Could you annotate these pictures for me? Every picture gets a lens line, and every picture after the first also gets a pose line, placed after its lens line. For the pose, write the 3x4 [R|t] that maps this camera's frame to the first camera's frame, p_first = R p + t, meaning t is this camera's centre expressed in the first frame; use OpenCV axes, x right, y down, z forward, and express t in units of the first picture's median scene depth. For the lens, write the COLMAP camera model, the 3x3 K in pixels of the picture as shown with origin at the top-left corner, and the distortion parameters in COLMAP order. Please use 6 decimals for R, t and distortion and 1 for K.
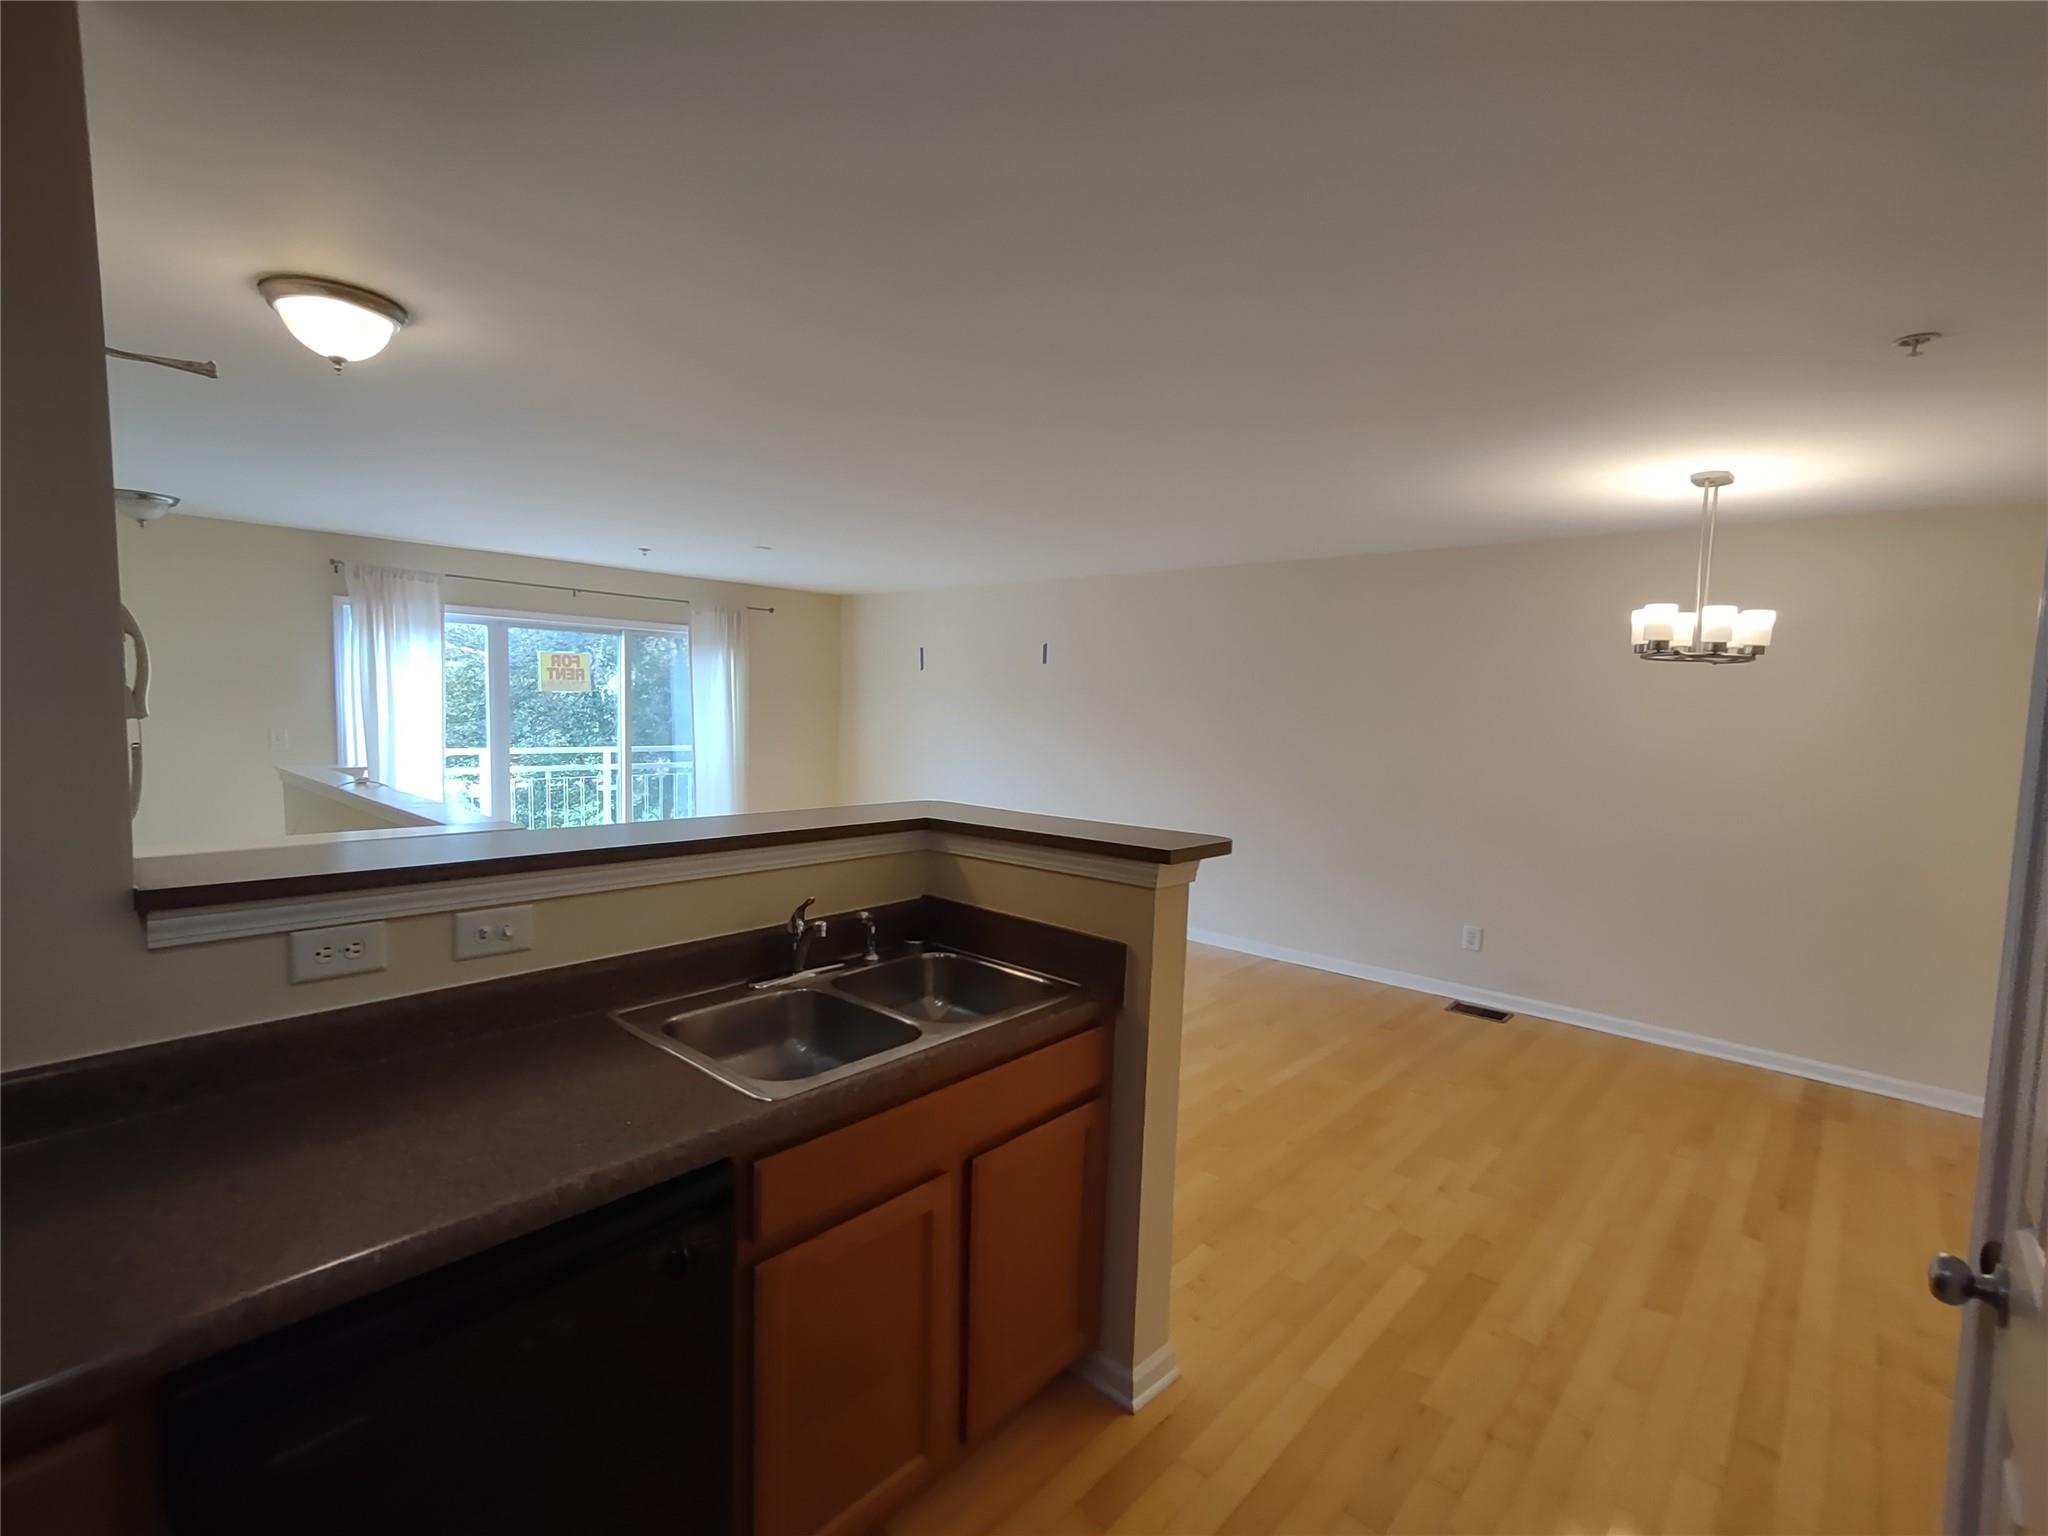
lens RADIAL K [[950.1, 0, 1019.6], [0, 950.1, 775.8], [0, 0, 1]] dist [-0.001796, 0.000436]
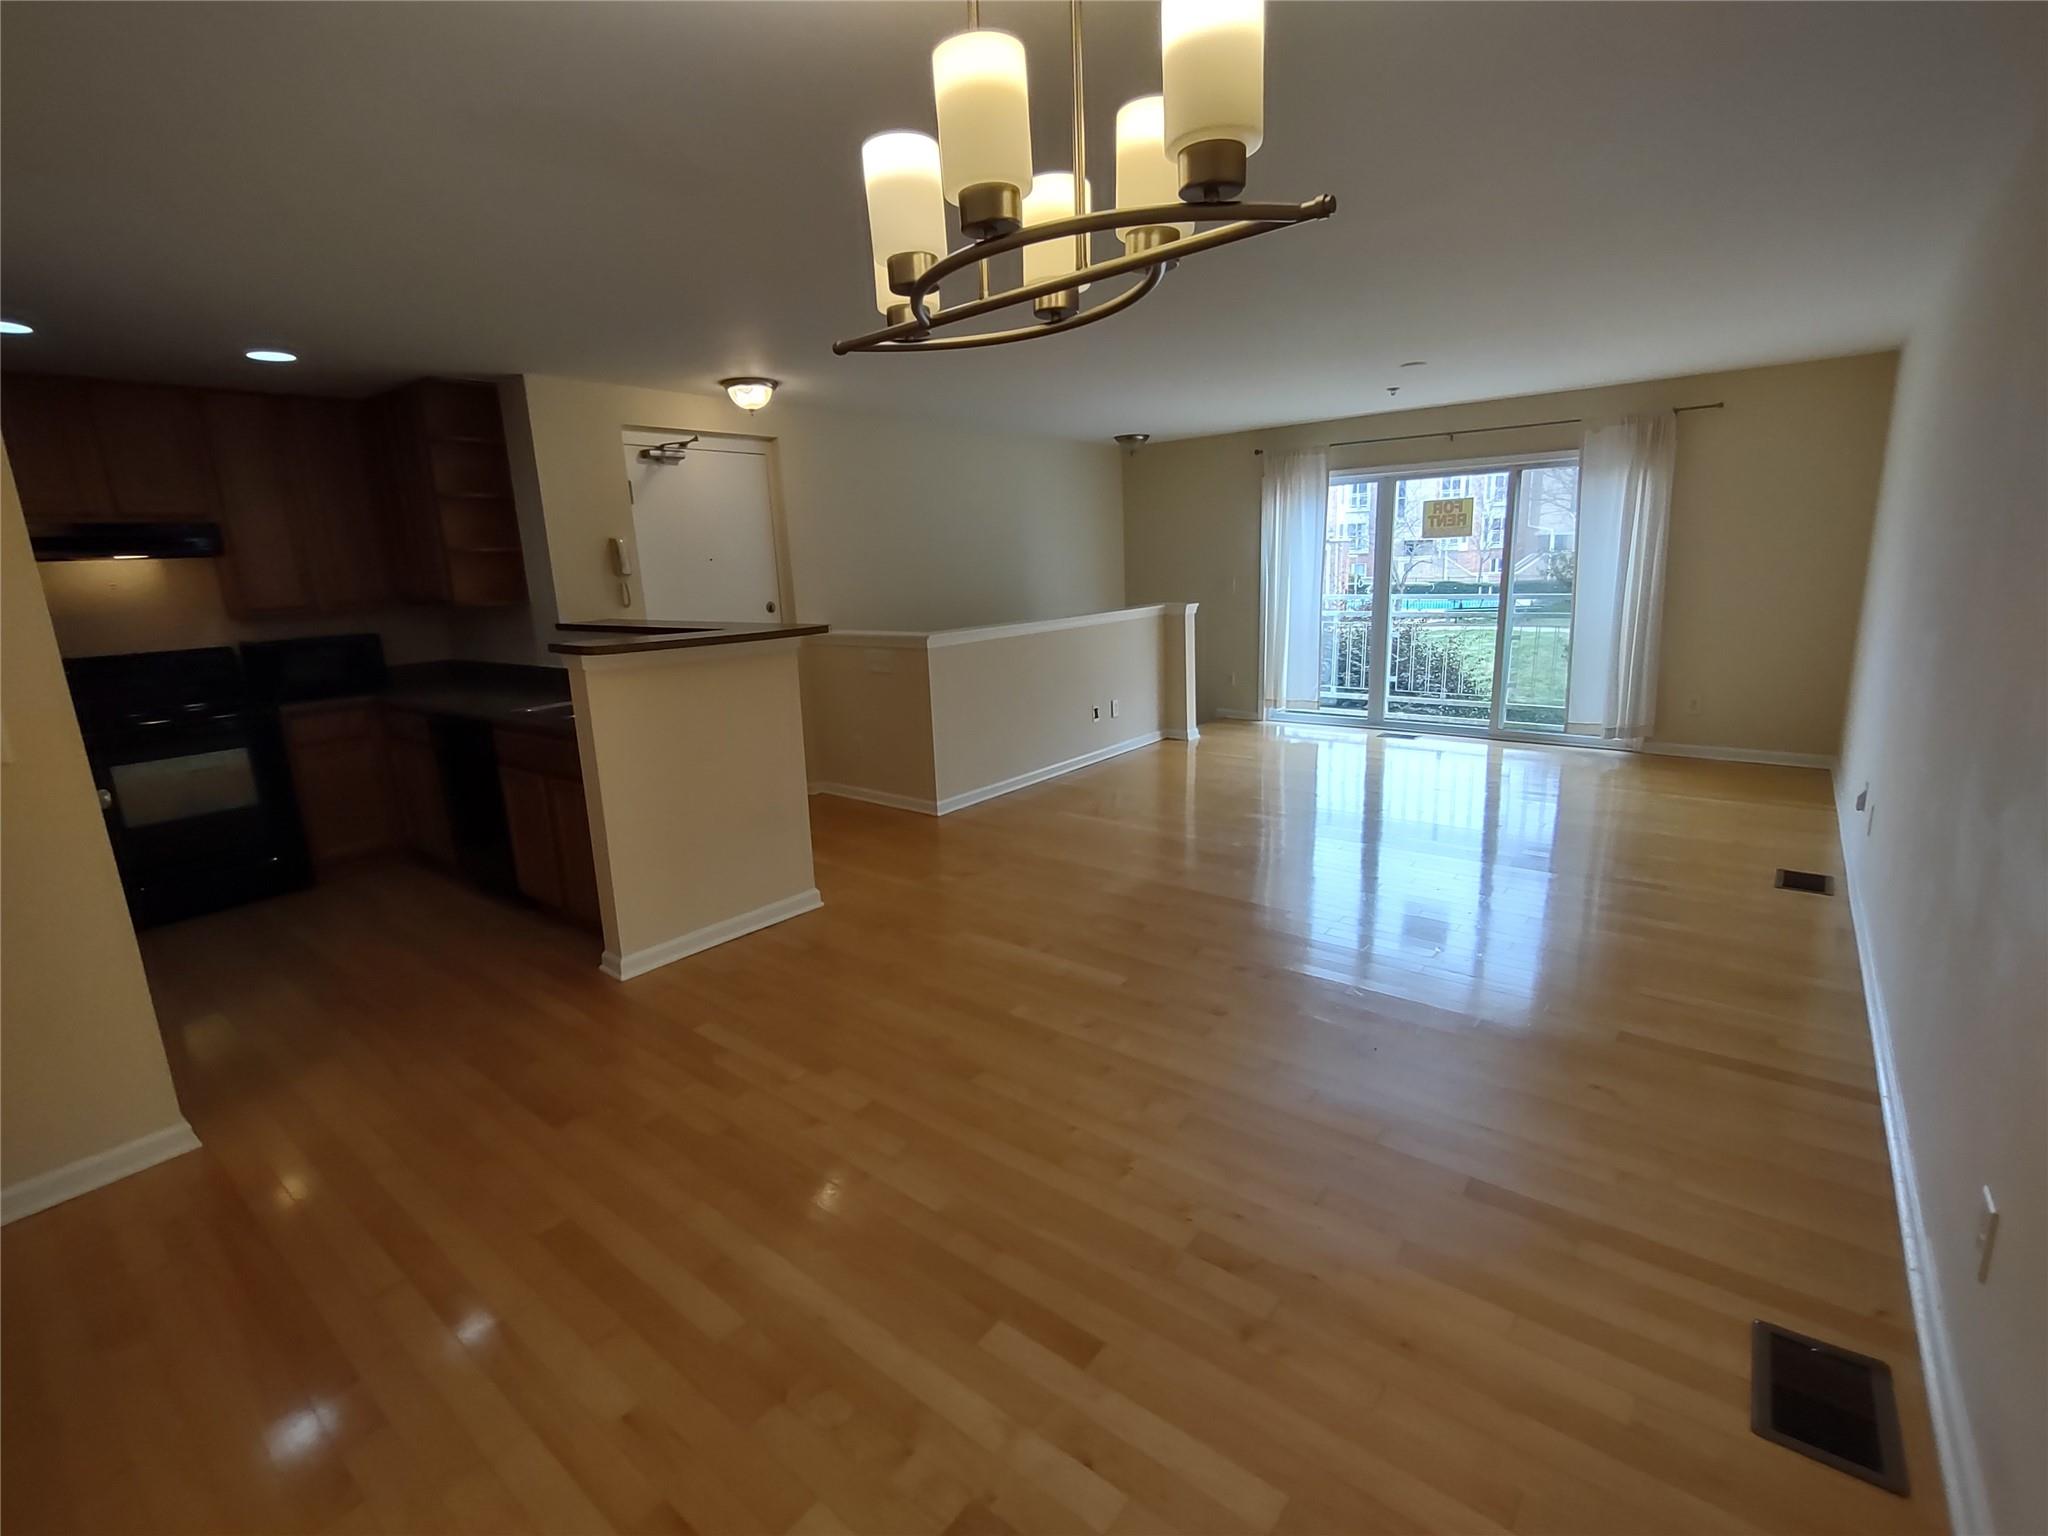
lens RADIAL K [[927.2, 0, 1014.3], [0, 927.2, 771.4], [0, 0, 1]] dist [-0.012688, 0.000194]
pose [[0.049679, 0.190433, -0.980442, 0.619117], [-0.039542, 0.981260, 0.188588, -0.013415], [0.997982, 0.029400, 0.056278, 0.579240]]
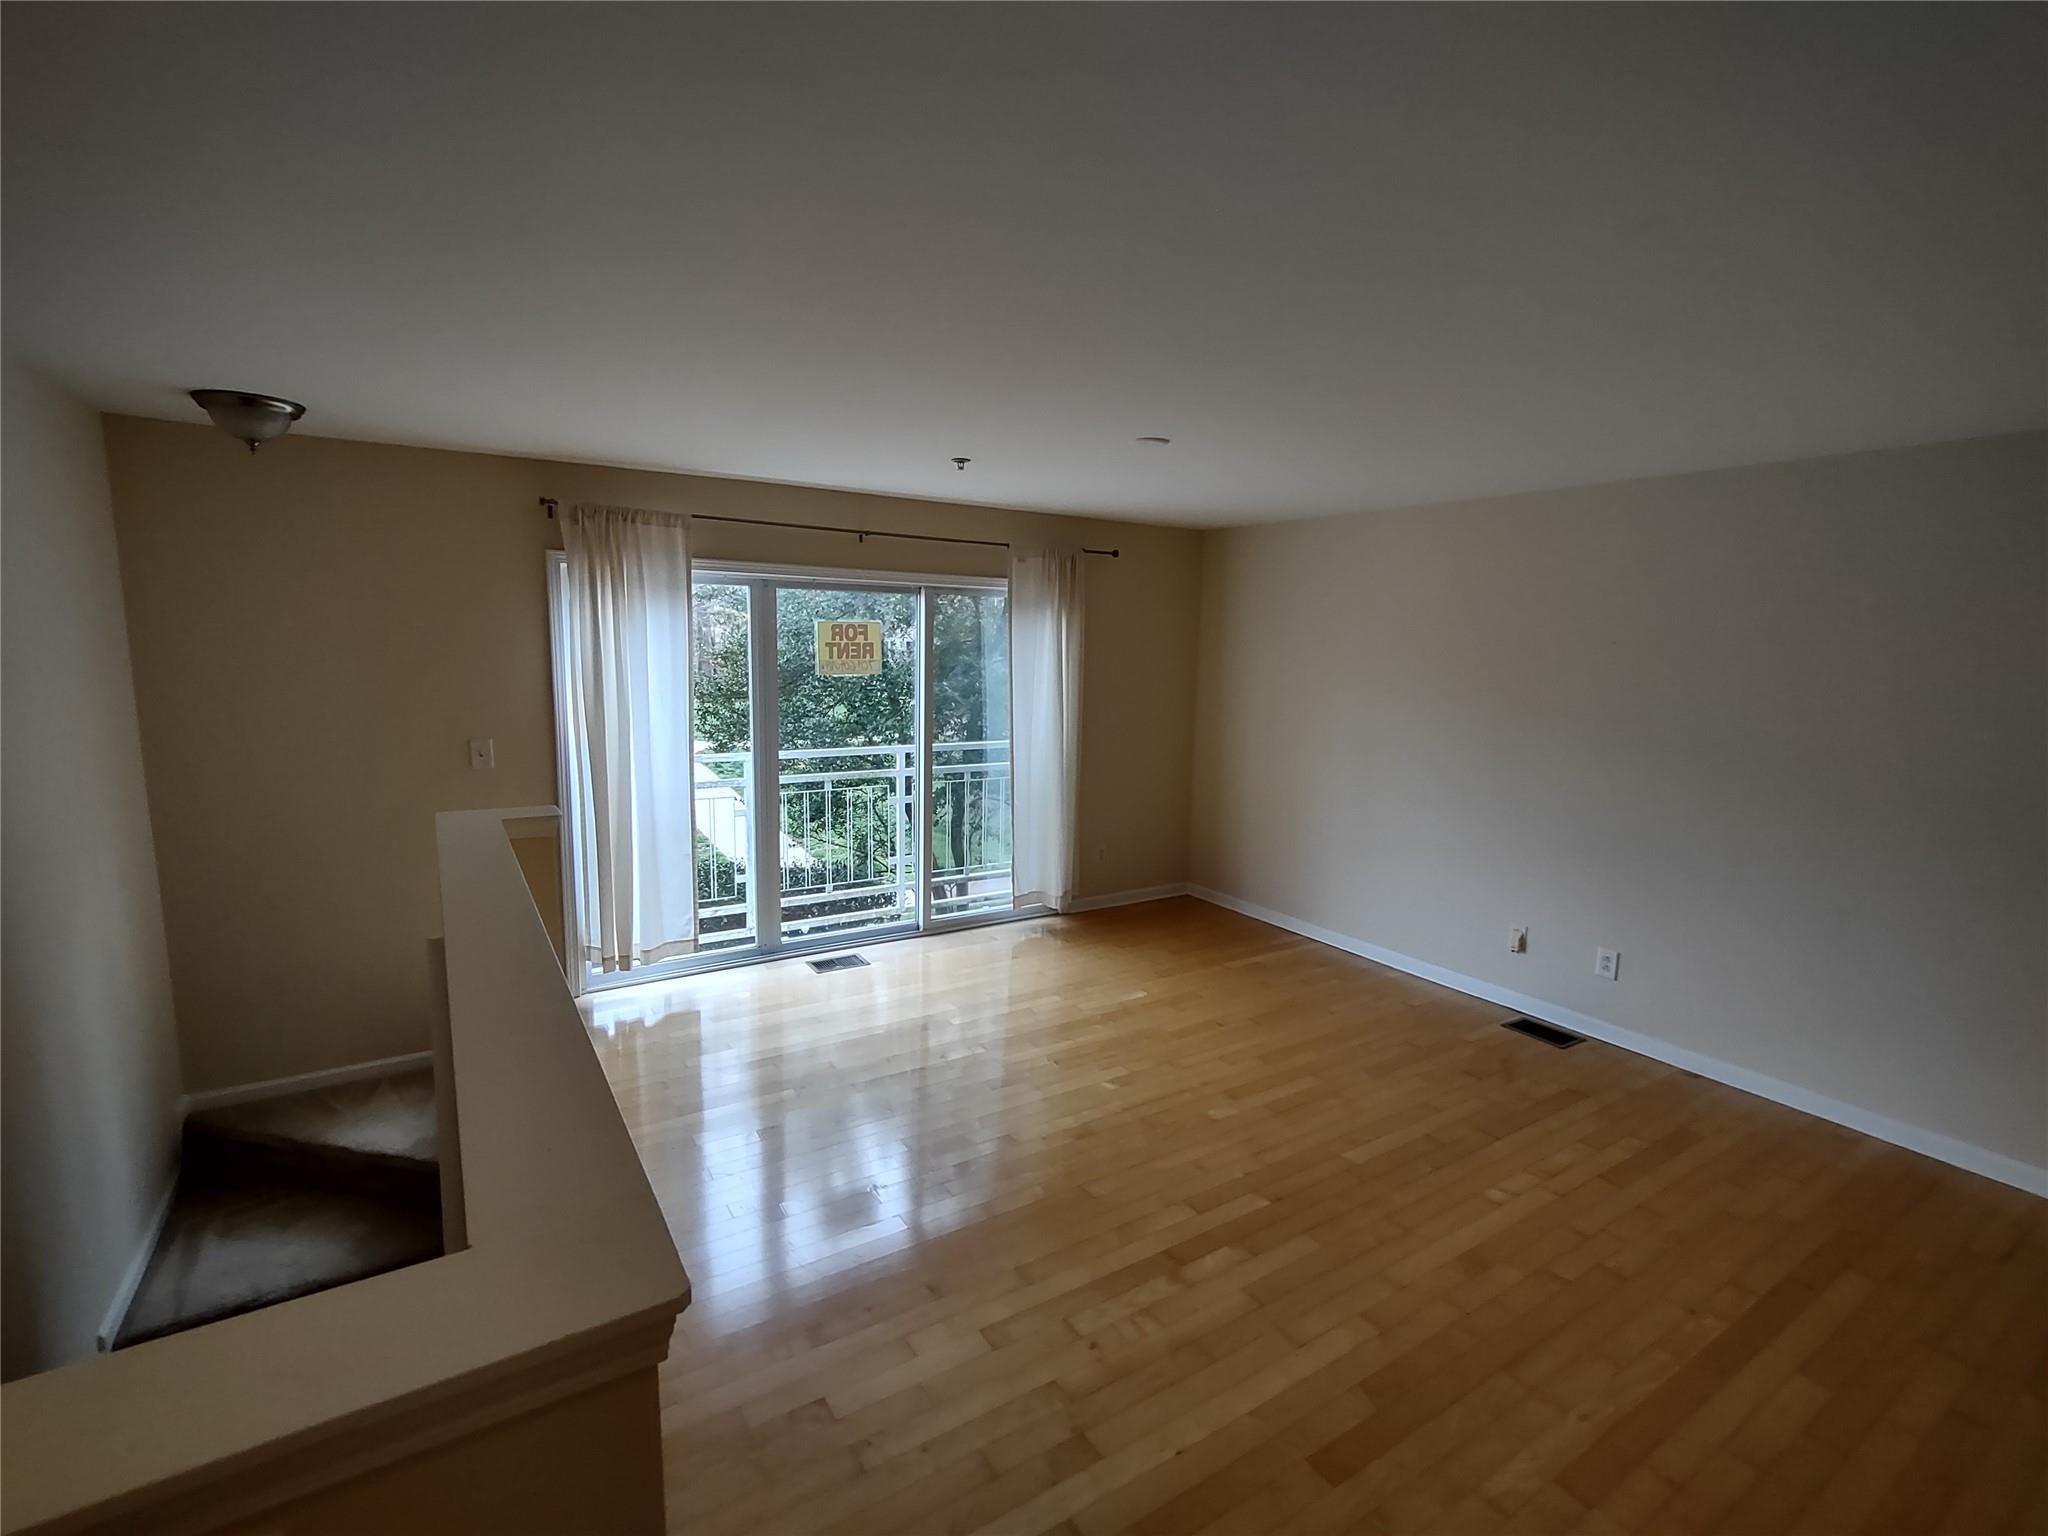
lens RADIAL K [[920.8, 0, 1024.0], [0, 920.8, 768.0], [0, 0, 1]] dist [-0.001072, 0.000095]
pose [[0.964283, 0.025062, -0.263684, -0.190980], [-0.011294, 0.998499, 0.053600, -0.067274], [0.264632, -0.048708, 0.963119, 0.417530]]
